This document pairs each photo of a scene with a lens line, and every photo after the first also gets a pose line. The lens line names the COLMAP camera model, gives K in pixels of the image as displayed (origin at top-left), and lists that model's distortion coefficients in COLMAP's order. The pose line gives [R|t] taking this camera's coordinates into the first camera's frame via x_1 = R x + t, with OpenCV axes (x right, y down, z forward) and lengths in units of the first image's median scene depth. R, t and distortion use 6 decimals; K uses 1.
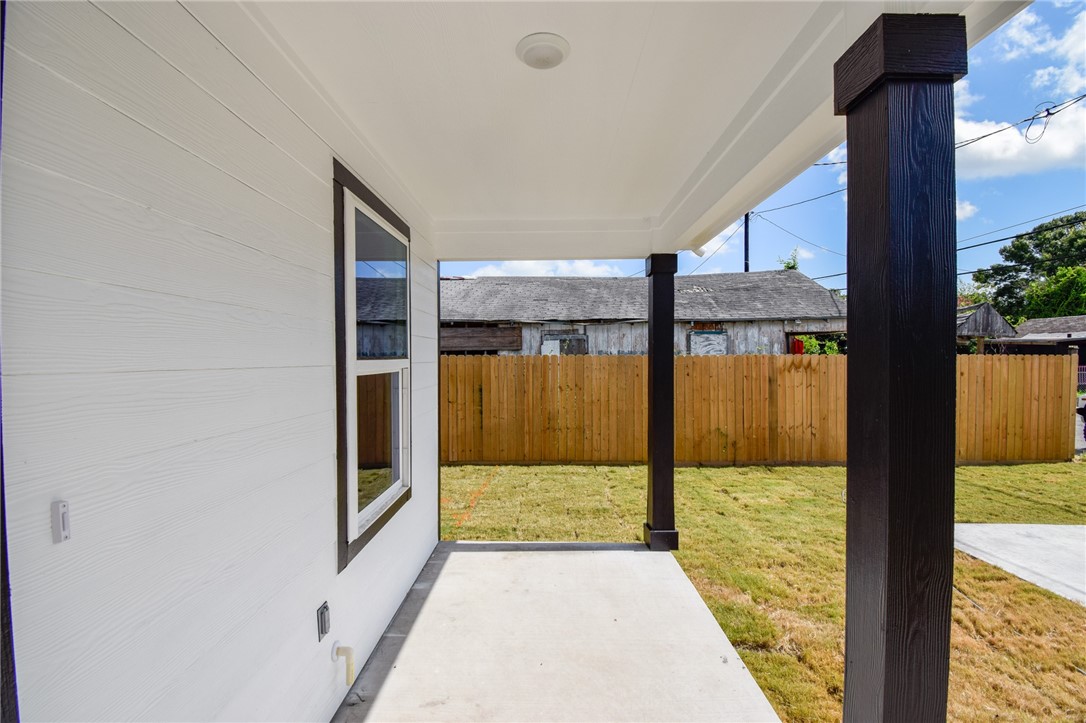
lens RADIAL K [[484.6, 0, 538.7], [0, 484.6, 361.3], [0, 0, 1]] dist [-0.003003, -0.015217]
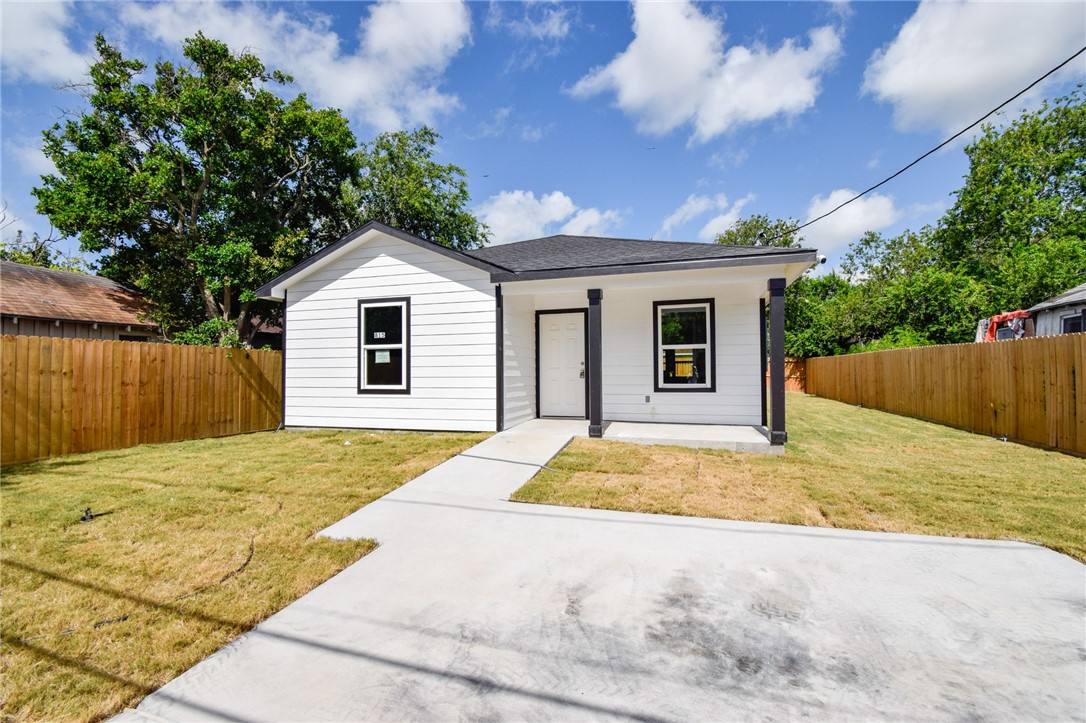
lens RADIAL K [[484.6, 0, 531.8], [0, 484.6, 366.6], [0, 0, 1]] dist [-0.003003, -0.015217]
pose [[-0.286159, 0.000280, -0.958182, 1.003433], [0.004929, 0.999987, -0.001180, 0.045514], [0.958169, -0.005061, -0.286157, 0.285644]]
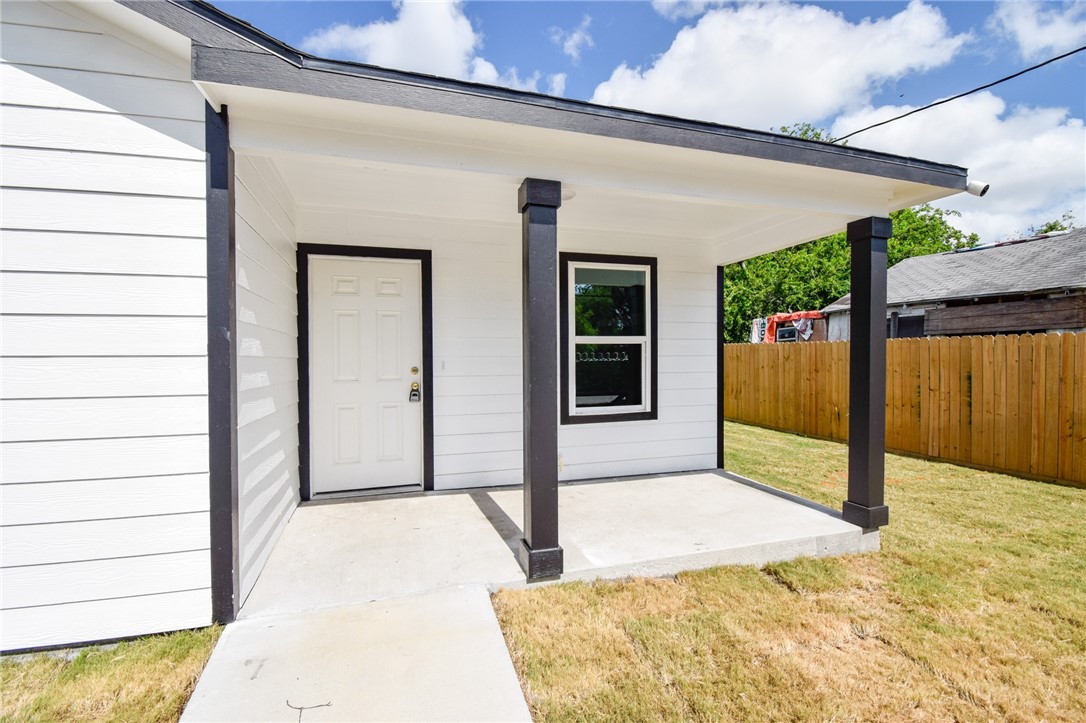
lens RADIAL K [[484.6, 0, 543.6], [0, 484.6, 363.0], [0, 0, 1]] dist [-0.003003, -0.015217]
pose [[0.325663, 0.016986, -0.945333, 0.422760], [-0.001202, 0.999845, 0.017551, 0.020272], [0.945485, -0.004579, 0.325633, 0.034176]]
